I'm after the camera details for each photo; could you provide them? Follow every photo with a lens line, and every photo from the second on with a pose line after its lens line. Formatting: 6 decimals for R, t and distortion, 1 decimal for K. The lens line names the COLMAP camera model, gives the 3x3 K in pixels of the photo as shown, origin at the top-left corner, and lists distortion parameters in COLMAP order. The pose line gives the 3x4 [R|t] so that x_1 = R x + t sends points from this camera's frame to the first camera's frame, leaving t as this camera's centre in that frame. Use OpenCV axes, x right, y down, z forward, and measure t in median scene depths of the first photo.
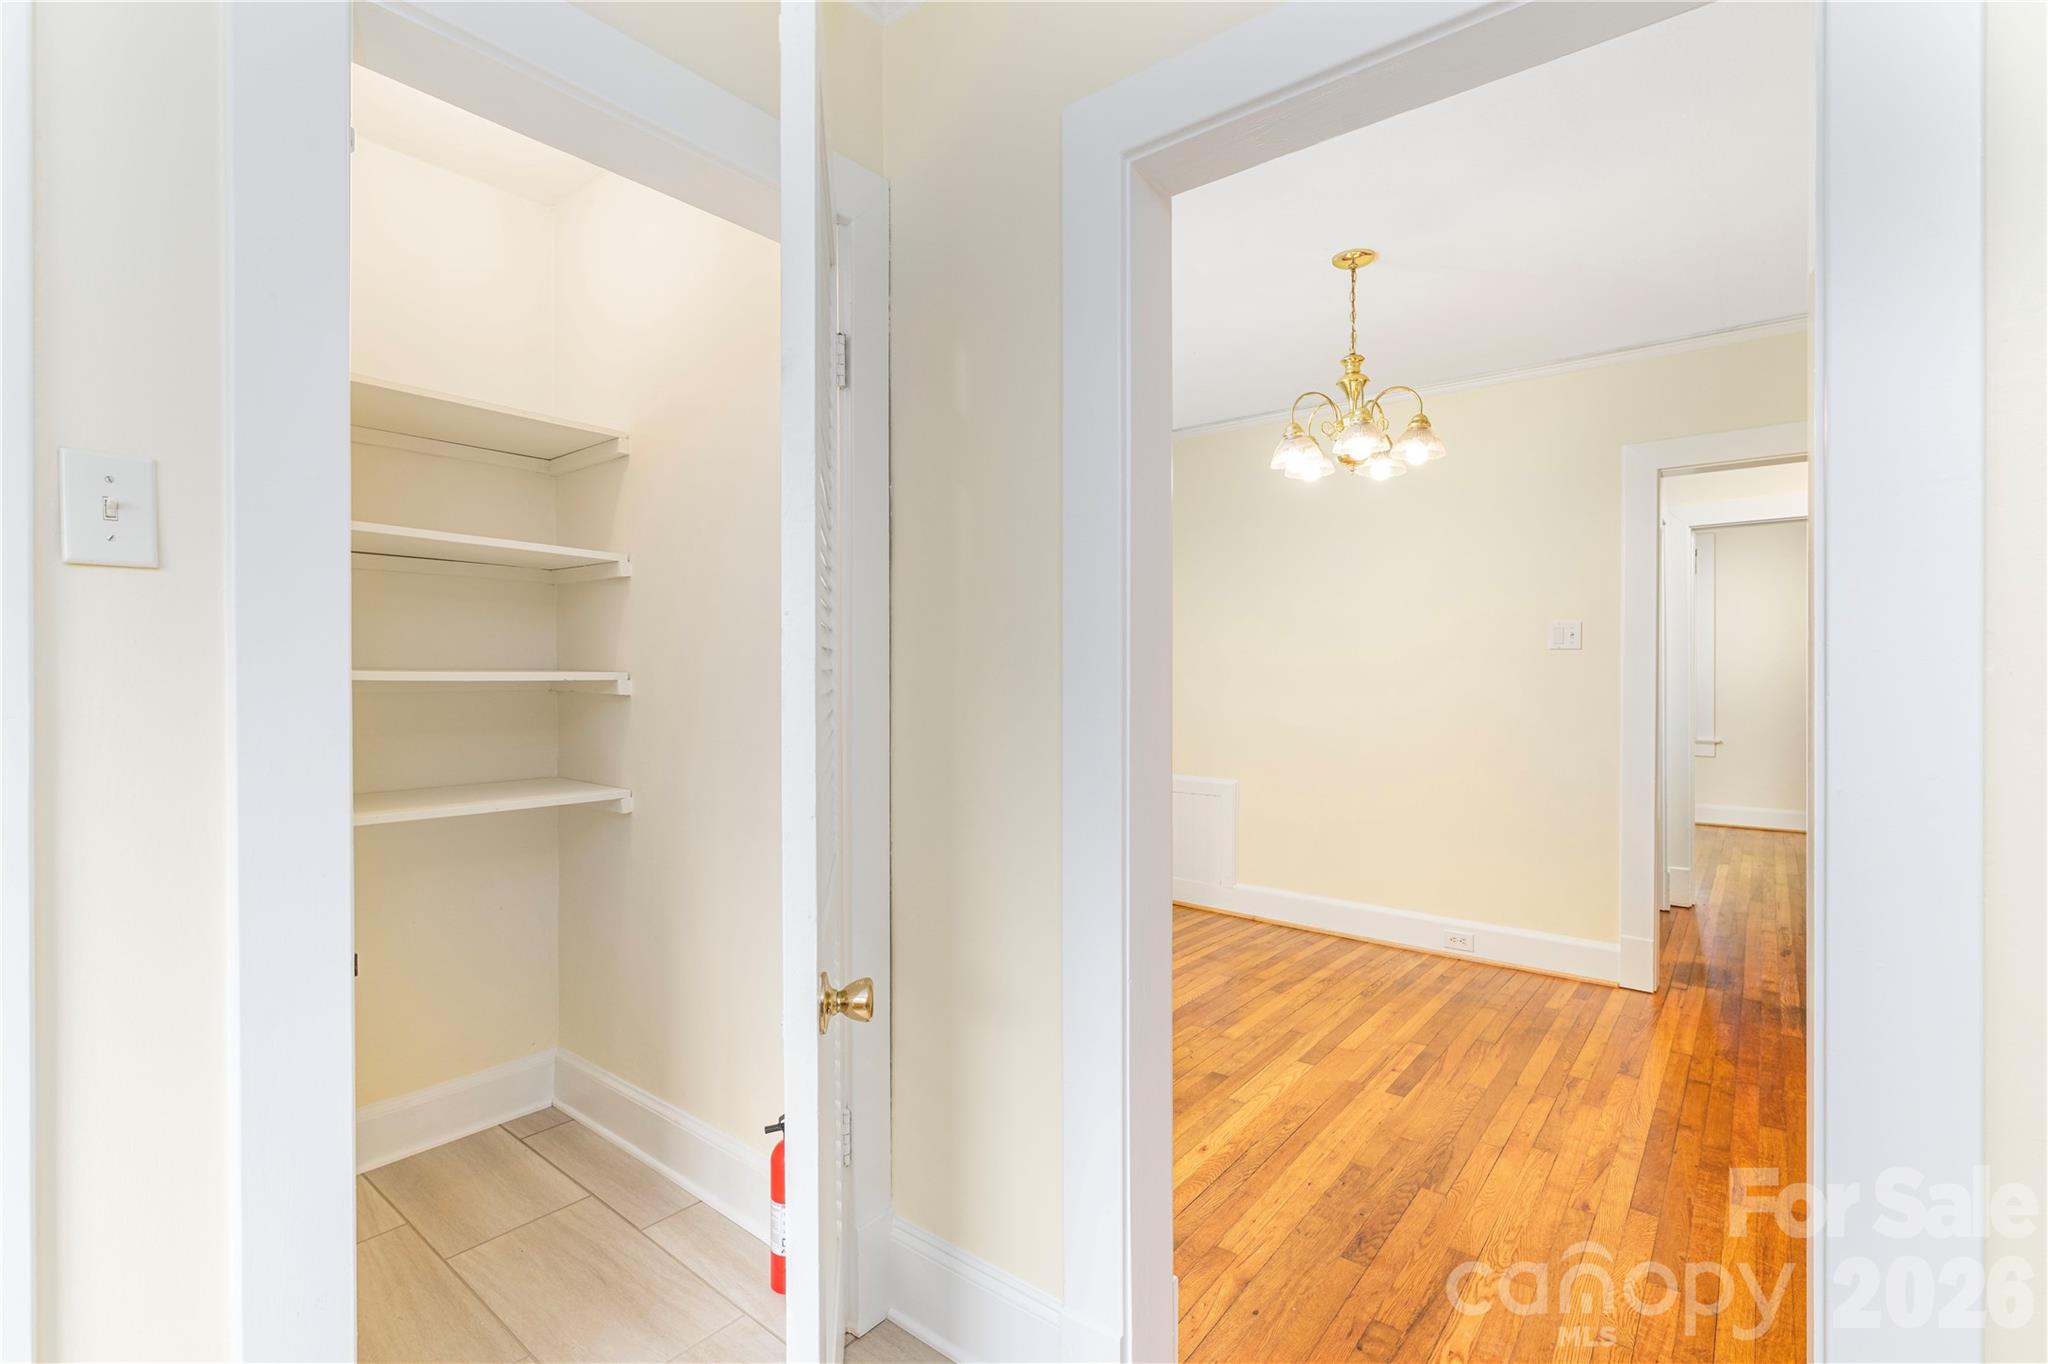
lens RADIAL K [[930.8, 0, 1022.7], [0, 930.8, 676.4], [0, 0, 1]] dist [-0.003632, -0.000619]
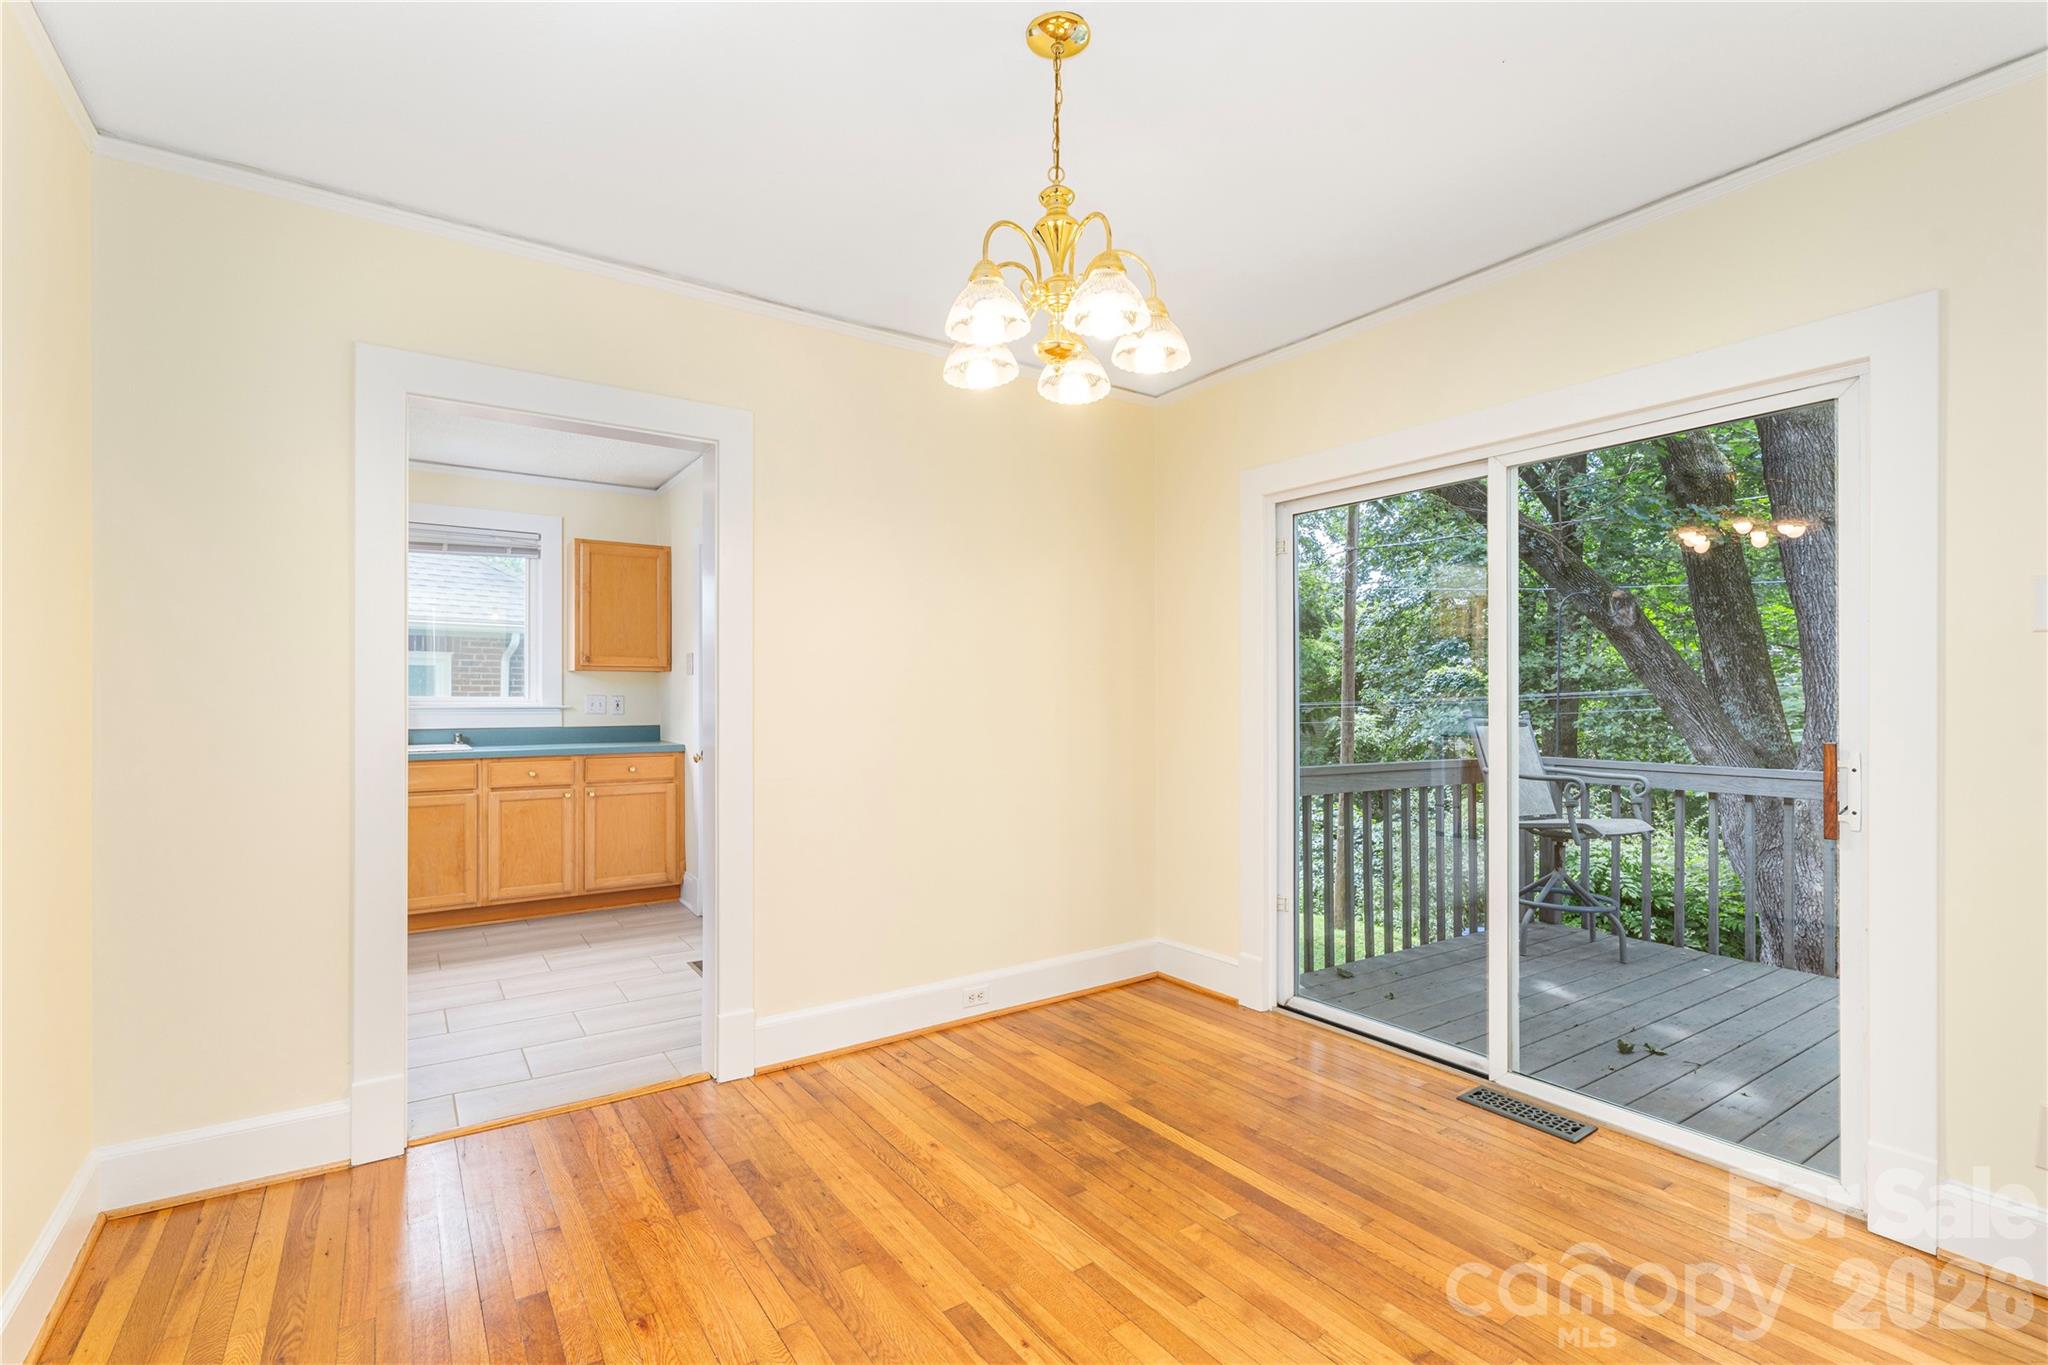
lens RADIAL K [[930.8, 0, 1032.2], [0, 930.8, 688.2], [0, 0, 1]] dist [-0.003632, -0.000619]
pose [[-0.283407, -0.006109, -0.958980, 1.231479], [-0.002533, 0.999981, -0.005622, -0.001451], [0.958996, 0.000836, -0.283417, 1.474213]]
